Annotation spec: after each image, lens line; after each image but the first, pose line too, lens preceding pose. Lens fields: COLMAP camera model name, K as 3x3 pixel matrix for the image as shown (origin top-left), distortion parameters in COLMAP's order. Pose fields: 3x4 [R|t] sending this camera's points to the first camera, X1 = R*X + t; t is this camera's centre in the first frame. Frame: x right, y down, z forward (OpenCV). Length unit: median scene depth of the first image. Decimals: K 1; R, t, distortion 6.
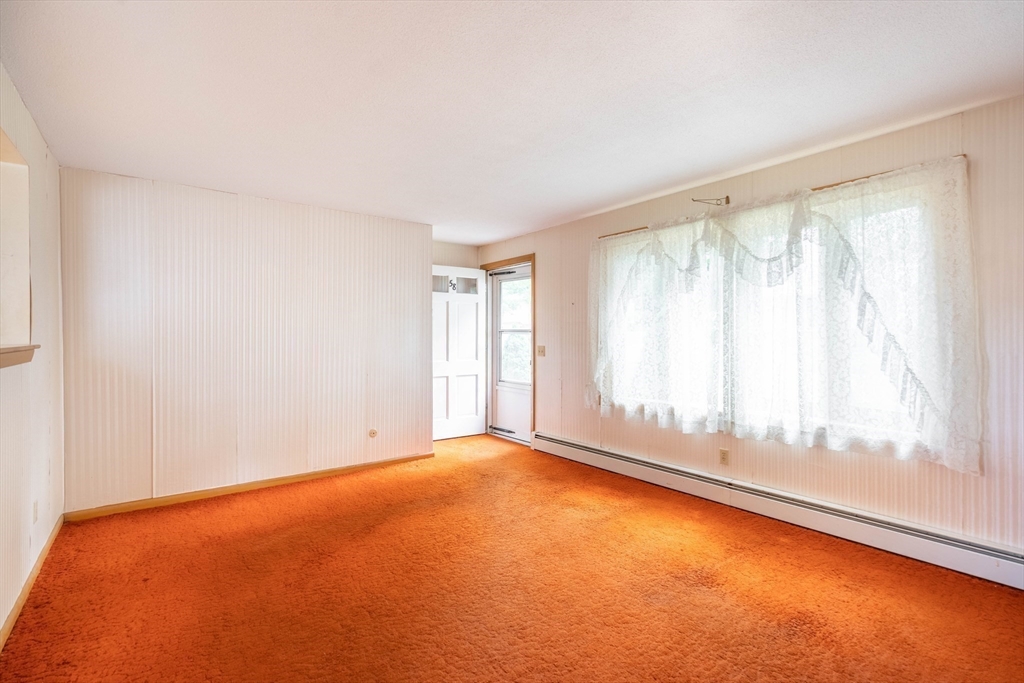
lens RADIAL K [[471.4, 0, 498.3], [0, 471.4, 340.2], [0, 0, 1]] dist [-0.006722, 0.003003]
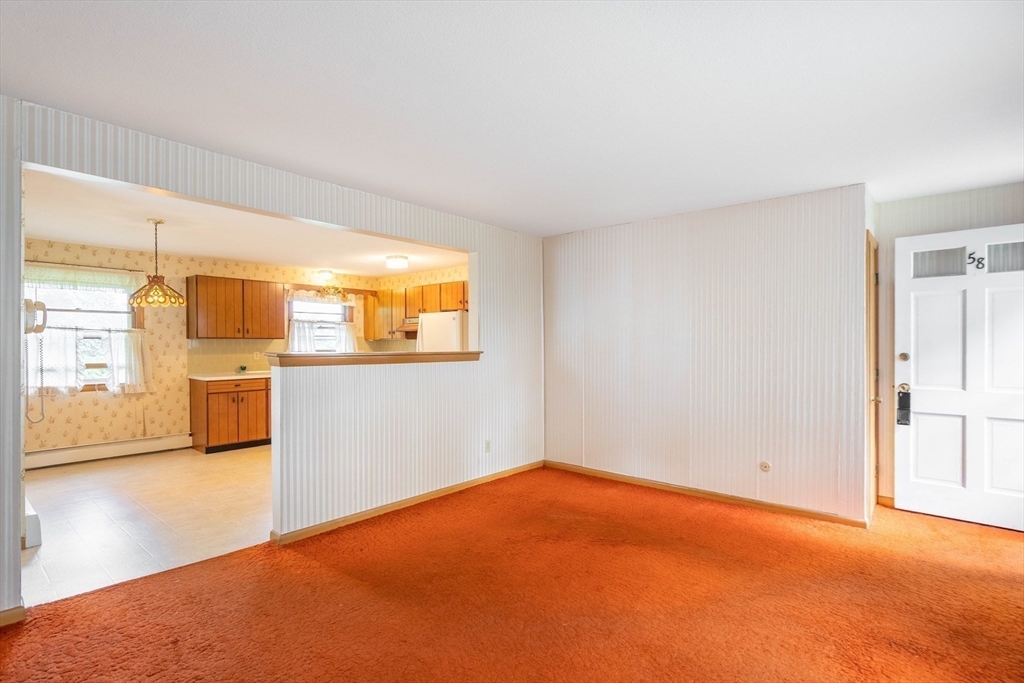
lens RADIAL K [[499.1, 0, 504.3], [0, 499.1, 349.0], [0, 0, 1]] dist [-0.002522, 0.002199]
pose [[0.207260, 0.009632, -0.978239, 0.621480], [-0.010880, 0.999912, 0.007540, -0.009966], [0.978225, 0.009081, 0.207346, 0.485544]]
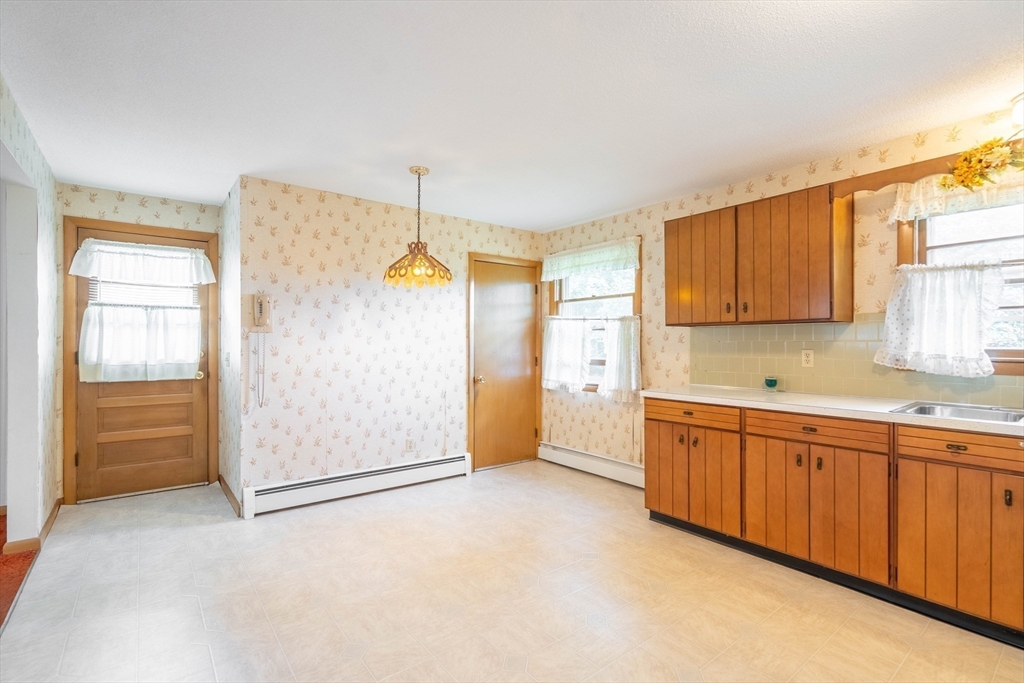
lens RADIAL K [[471.4, 0, 511.3], [0, 471.4, 347.1], [0, 0, 1]] dist [-0.006722, 0.003003]
pose [[-0.999579, -0.000277, -0.028999, -0.994036], [-0.000902, 0.999767, 0.021555, 0.002603], [0.028986, 0.021572, -0.999347, 0.796551]]
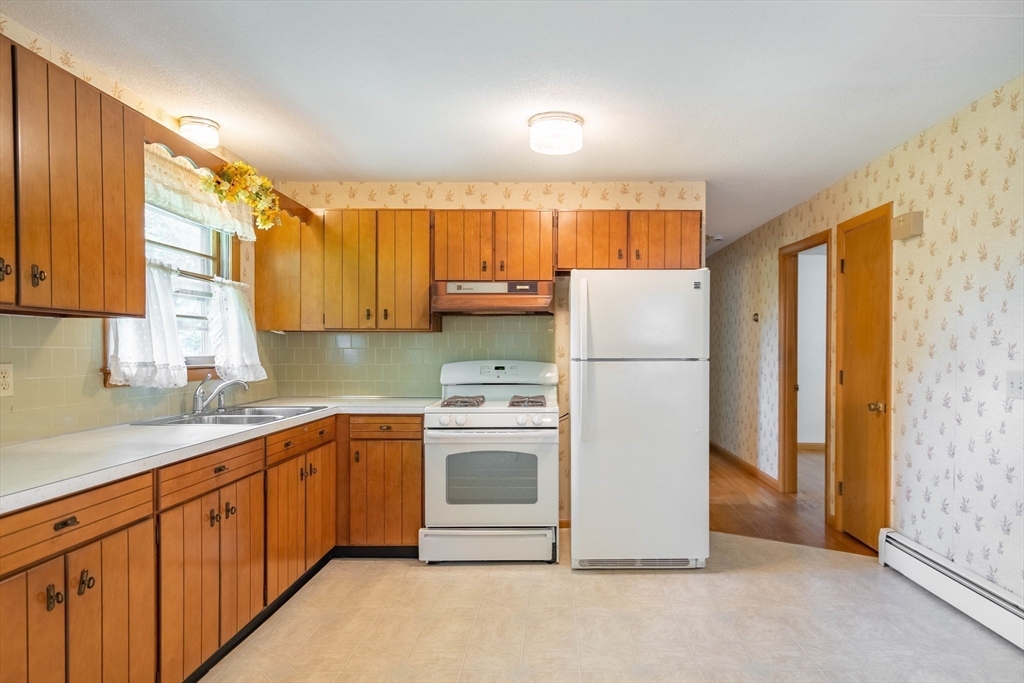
lens RADIAL K [[579.9, 0, 550.6], [0, 579.9, 362.1], [0, 0, 1]] dist [0.004881, -0.001946]
pose [[0.801880, 0.012931, -0.597345, -0.785428], [-0.008097, 0.999909, 0.010776, 0.014038], [0.597430, -0.003805, 0.801912, -0.223380]]
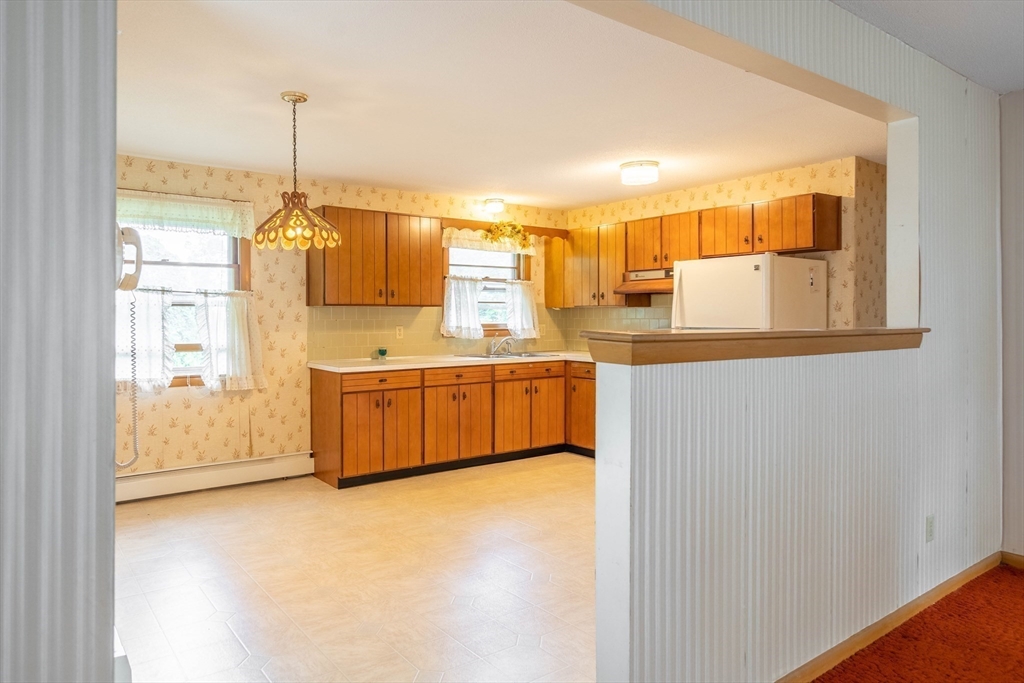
lens RADIAL K [[655.9, 0, 486.8], [0, 655.9, 323.7], [0, 0, 1]] dist [0.002575, 0.001665]
pose [[-0.008608, 0.011574, -0.999896, 0.133957], [-0.010962, 0.999872, 0.011668, -0.002012], [0.999903, 0.011061, -0.008480, 0.161091]]
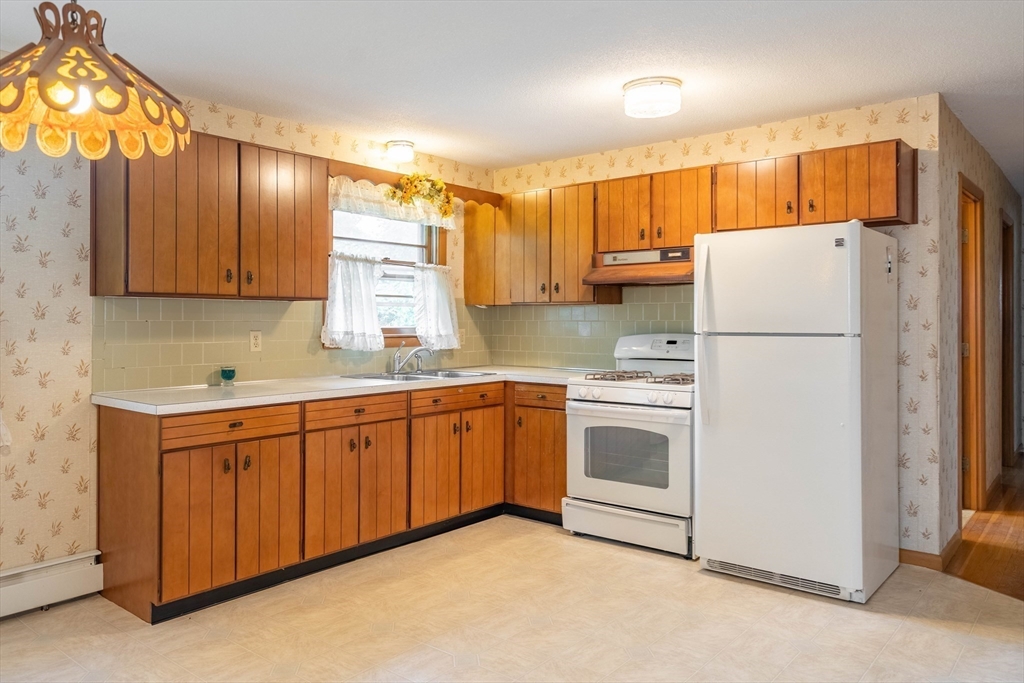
lens RADIAL K [[732.8, 0, 495.2], [0, 732.8, 318.6], [0, 0, 1]] dist [0.009851, -0.005097]
pose [[0.233592, -0.003201, -0.972329, -0.332158], [-0.013067, 0.999894, -0.006431, 0.008686], [0.972247, 0.014208, 0.233526, 0.017858]]
